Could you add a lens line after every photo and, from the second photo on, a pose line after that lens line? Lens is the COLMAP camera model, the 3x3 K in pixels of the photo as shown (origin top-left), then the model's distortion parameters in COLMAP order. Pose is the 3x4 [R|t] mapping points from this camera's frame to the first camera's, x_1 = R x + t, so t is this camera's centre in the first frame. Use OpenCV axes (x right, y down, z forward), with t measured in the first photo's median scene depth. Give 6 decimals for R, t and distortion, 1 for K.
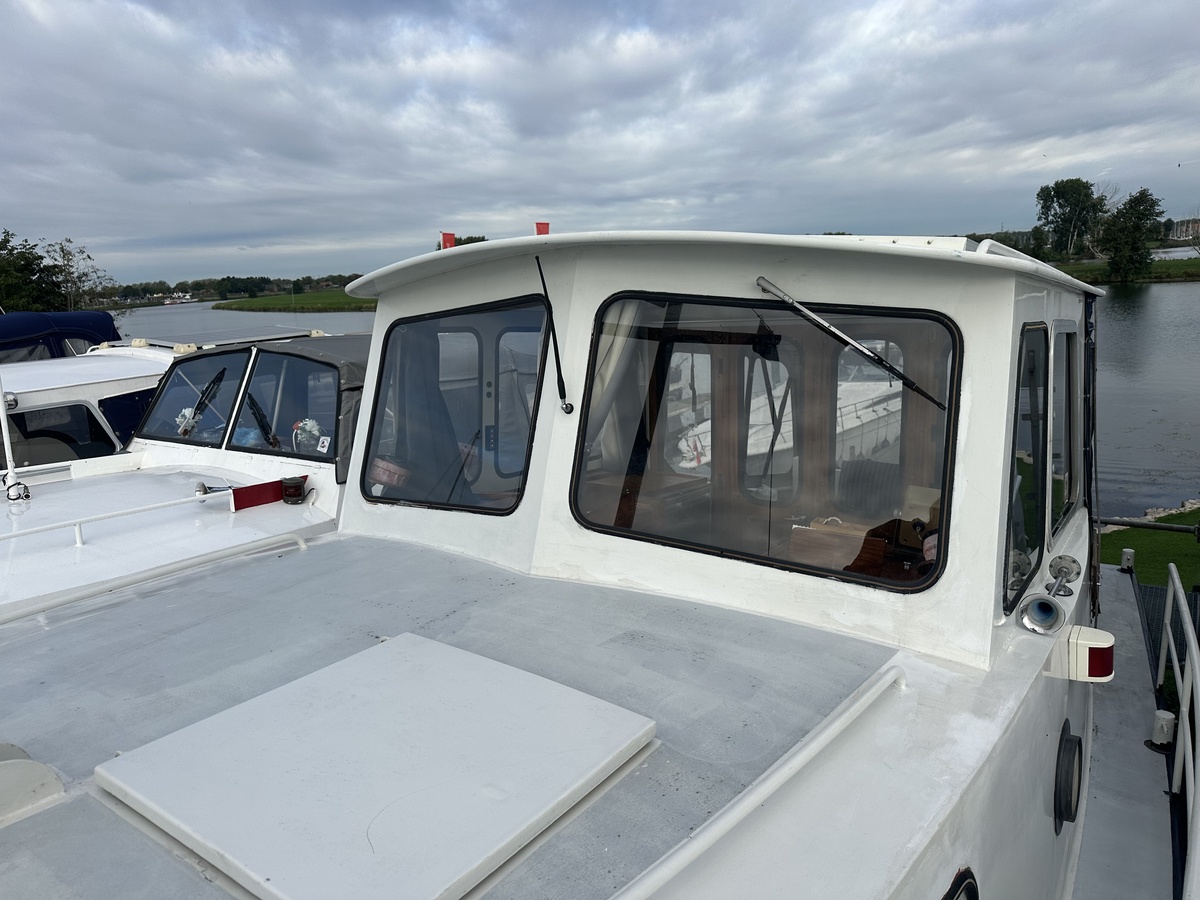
lens RADIAL K [[837.5, 0, 601.1], [0, 837.5, 498.5], [0, 0, 1]] dist [-0.001854, -0.006465]
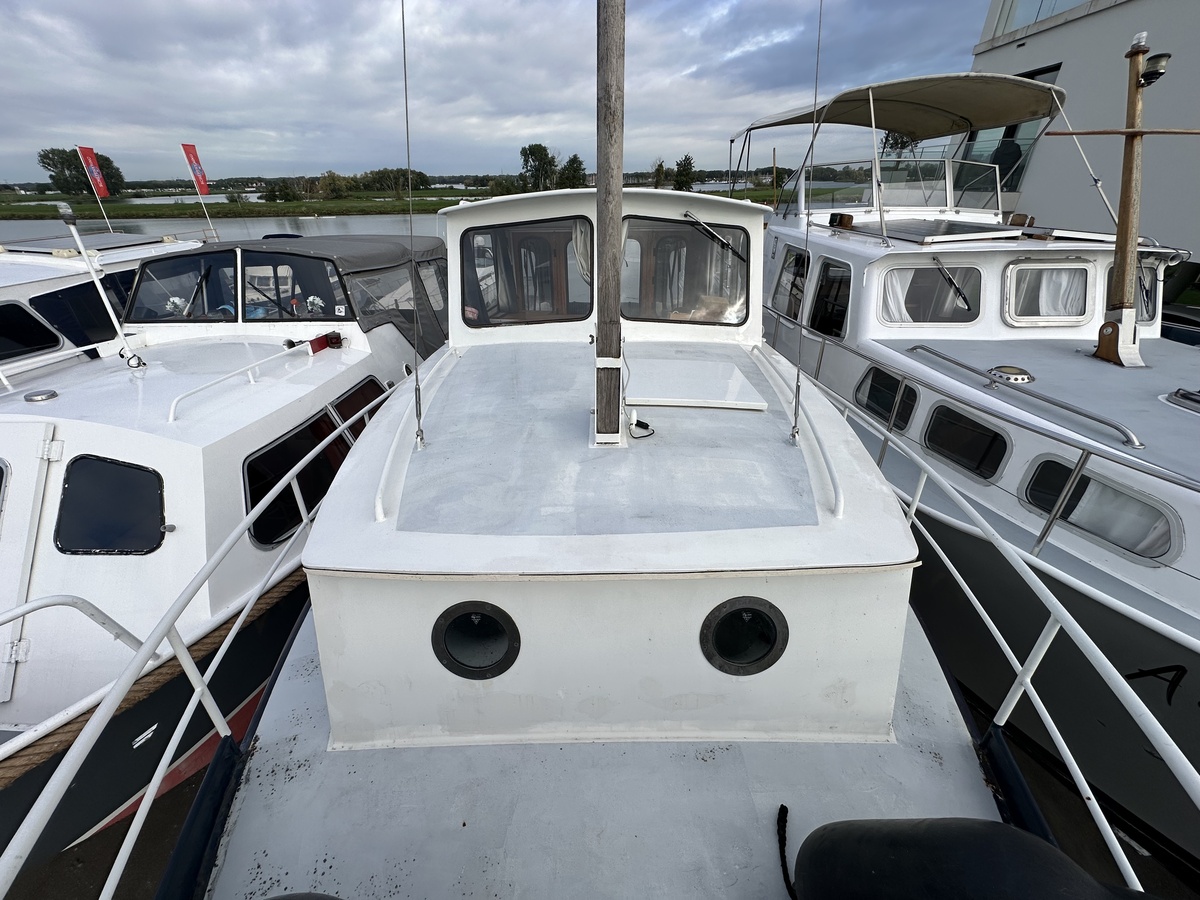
lens RADIAL K [[477.2, 0, 600.9], [0, 477.2, 450.0], [0, 0, 1]] dist [-0.003927, 0.000562]
pose [[0.820433, -0.235464, 0.521005, -0.470964], [0.113839, 0.960288, 0.254731, 0.018905], [-0.560294, -0.149680, 0.814657, -0.100102]]
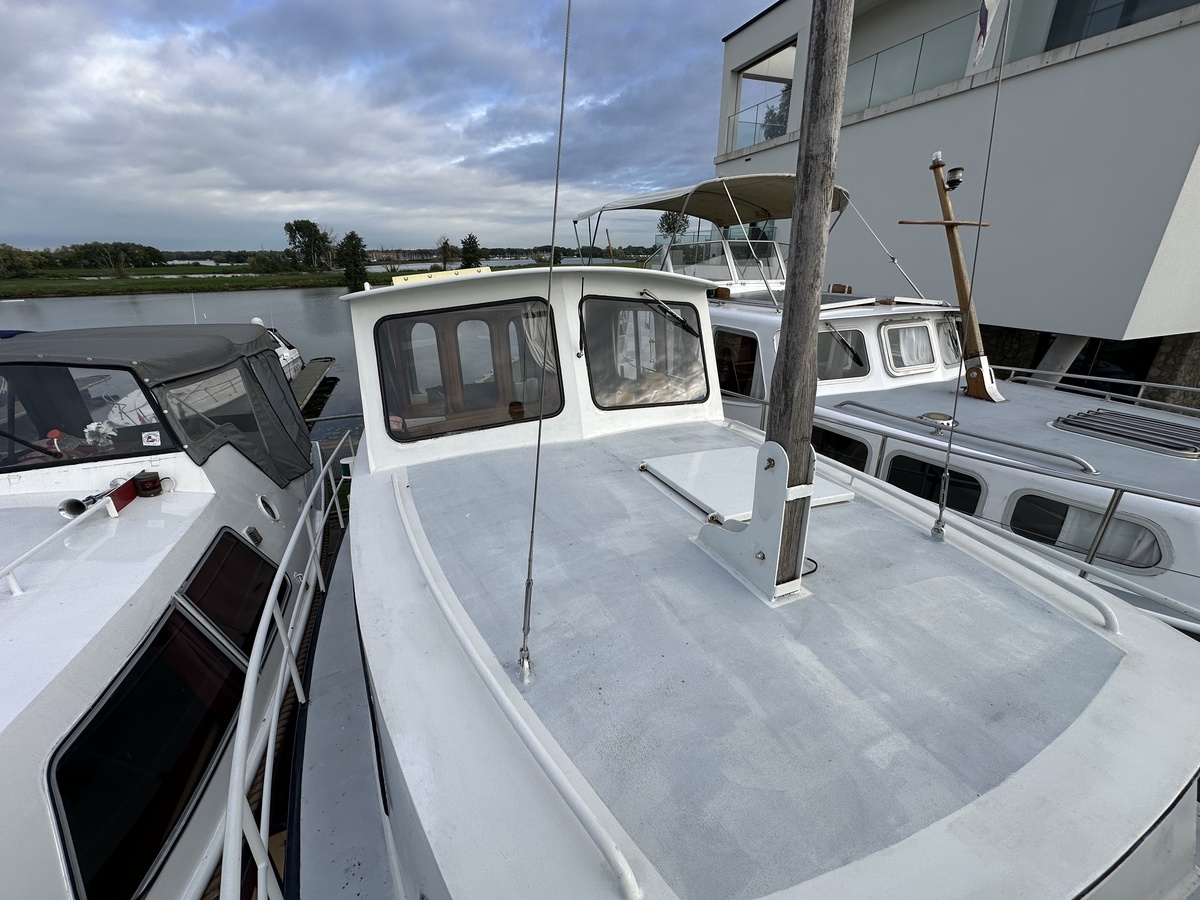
lens RADIAL K [[477.2, 0, 600.9], [0, 477.2, 450.0], [0, 0, 1]] dist [-0.003927, 0.000562]
pose [[0.531533, -0.267091, 0.803825, -0.533227], [0.199795, 0.961741, 0.187447, -0.050494], [-0.823137, 0.060966, 0.564561, 0.154988]]
